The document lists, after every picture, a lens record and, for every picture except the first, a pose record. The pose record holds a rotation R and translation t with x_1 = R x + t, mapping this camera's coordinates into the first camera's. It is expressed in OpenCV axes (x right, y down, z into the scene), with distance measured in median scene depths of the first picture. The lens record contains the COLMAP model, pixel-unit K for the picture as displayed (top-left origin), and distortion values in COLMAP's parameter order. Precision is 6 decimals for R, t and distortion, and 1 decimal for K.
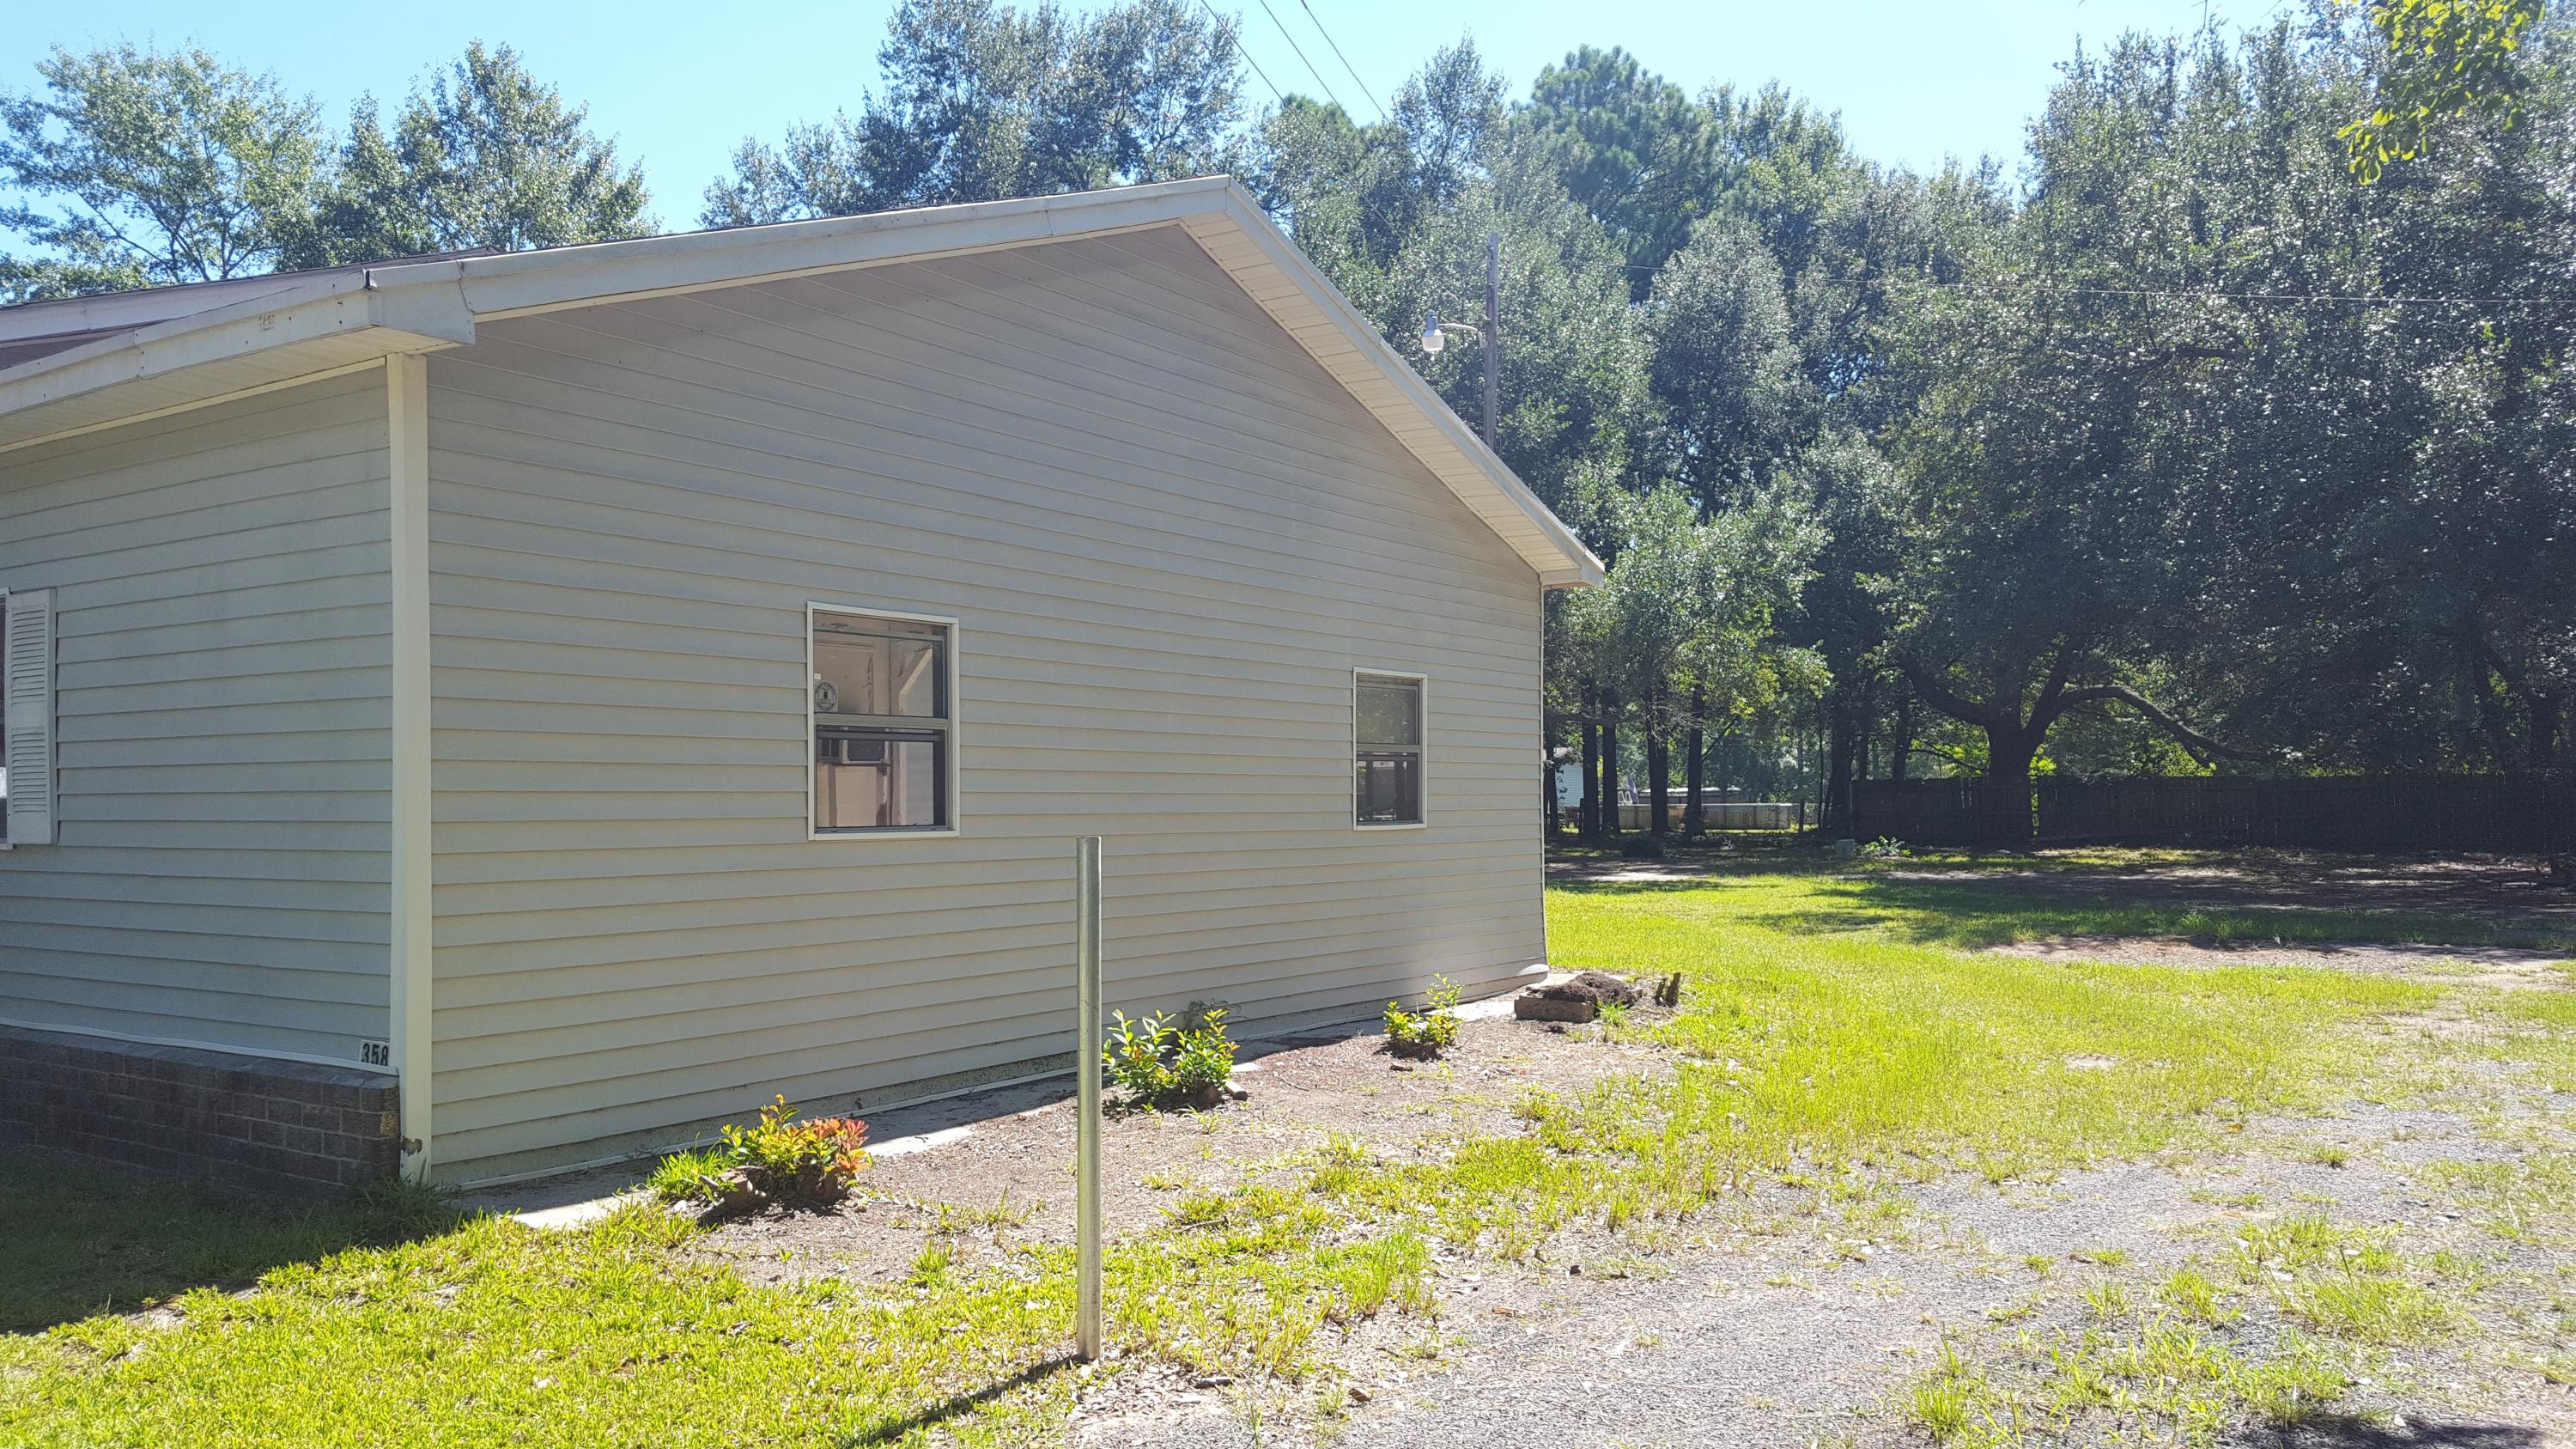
lens RADIAL K [[1923.4, 0, 1282.4], [0, 1923.4, 773.5], [0, 0, 1]] dist [0.119438, -0.196160]
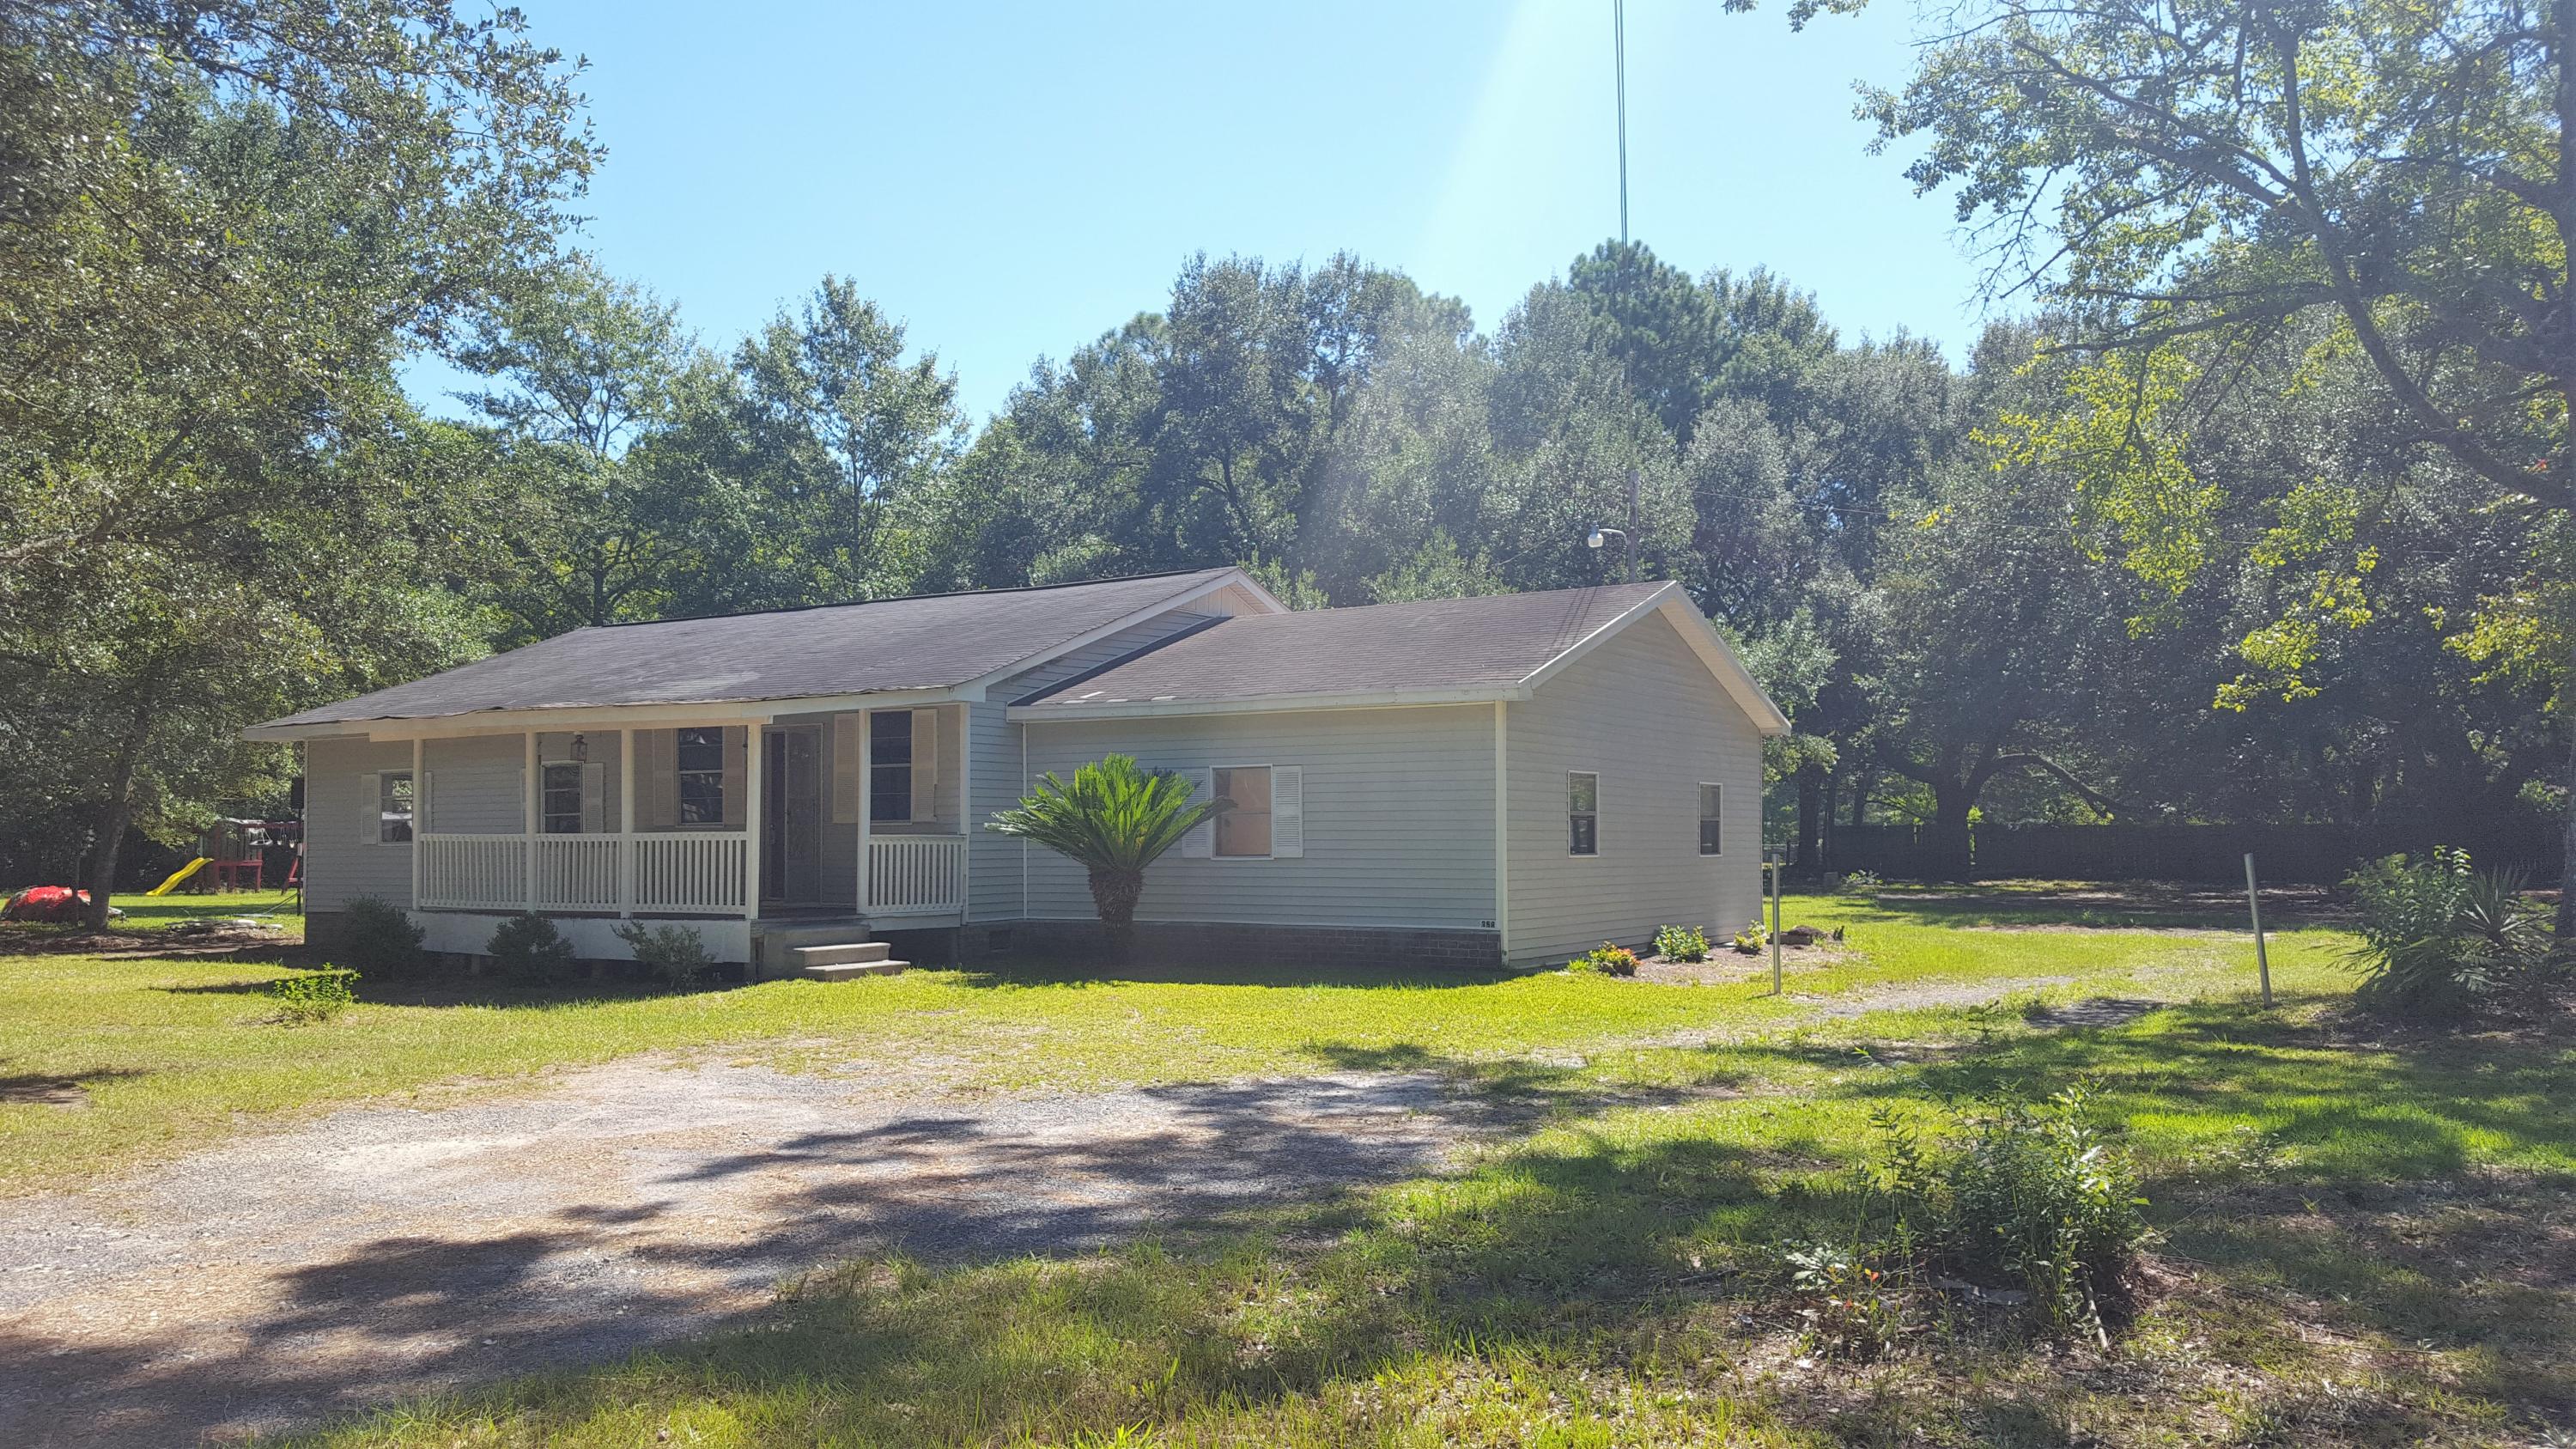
lens RADIAL K [[1999.9, 0, 1234.1], [0, 1999.9, 784.9], [0, 0, 1]] dist [0.130322, -0.226370]
pose [[0.999479, 0.005076, 0.031868, -0.172395], [-0.004673, 0.999908, -0.012732, -0.006285], [-0.031930, 0.012576, 0.999411, -0.386053]]
